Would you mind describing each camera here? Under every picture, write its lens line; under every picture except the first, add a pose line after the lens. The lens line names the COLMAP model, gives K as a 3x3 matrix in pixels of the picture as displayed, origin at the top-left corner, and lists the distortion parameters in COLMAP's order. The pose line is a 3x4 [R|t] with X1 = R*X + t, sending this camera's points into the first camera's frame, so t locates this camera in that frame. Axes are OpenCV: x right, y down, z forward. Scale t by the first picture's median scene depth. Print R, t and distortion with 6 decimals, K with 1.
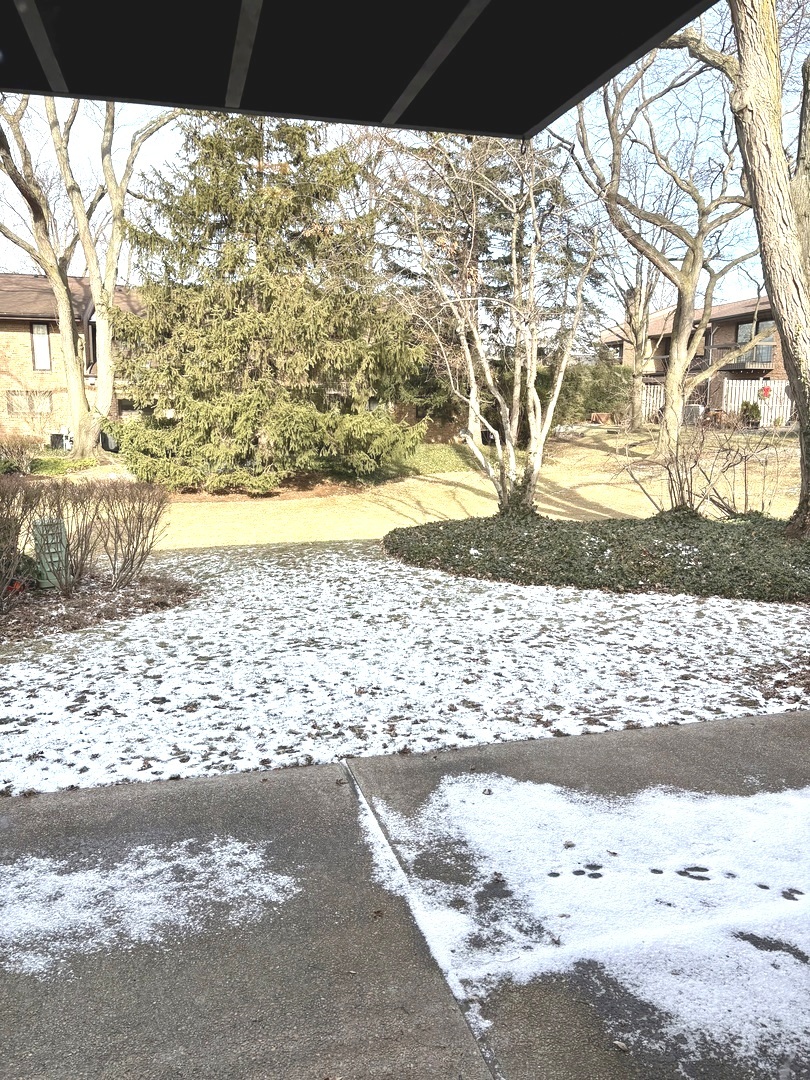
lens RADIAL K [[816.0, 0, 402.5], [0, 816.0, 539.5], [0, 0, 1]] dist [0.044626, -0.045341]
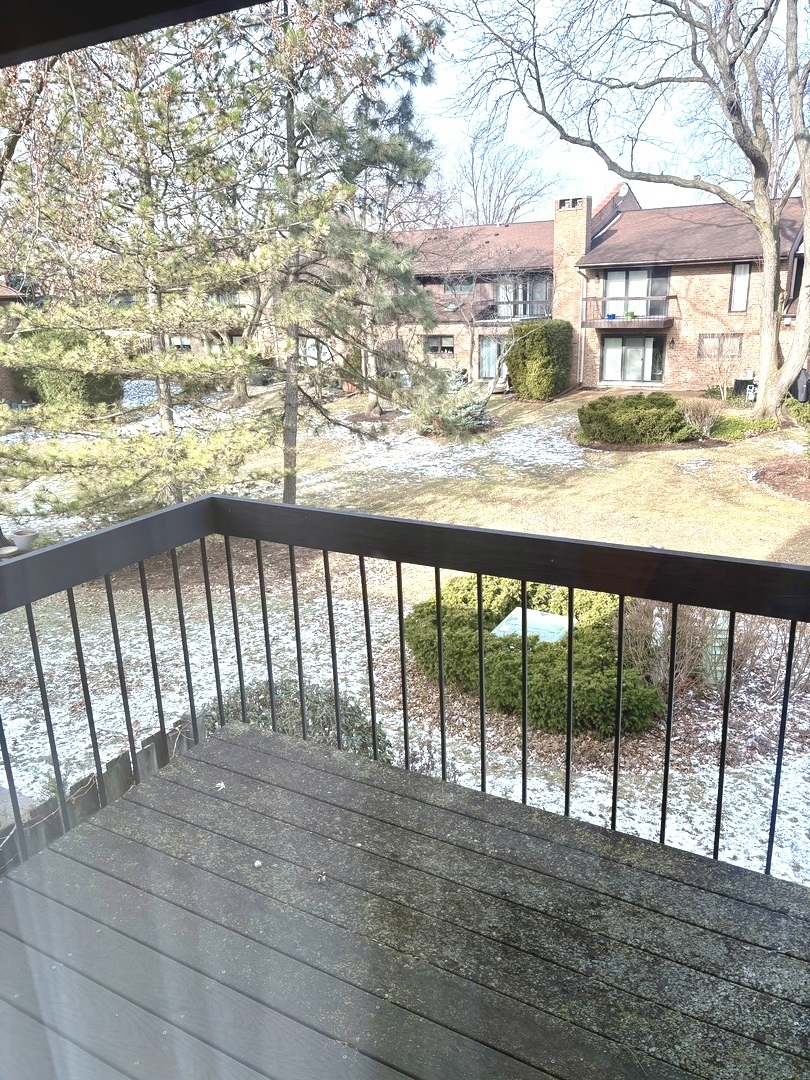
lens RADIAL K [[816.0, 0, 399.6], [0, 816.0, 550.1], [0, 0, 1]] dist [0.044626, -0.045341]
pose [[0.713116, 0.180901, -0.677304, -0.024186], [-0.079866, 0.980807, 0.177875, -0.279094], [0.696482, -0.072752, 0.713877, -0.039684]]
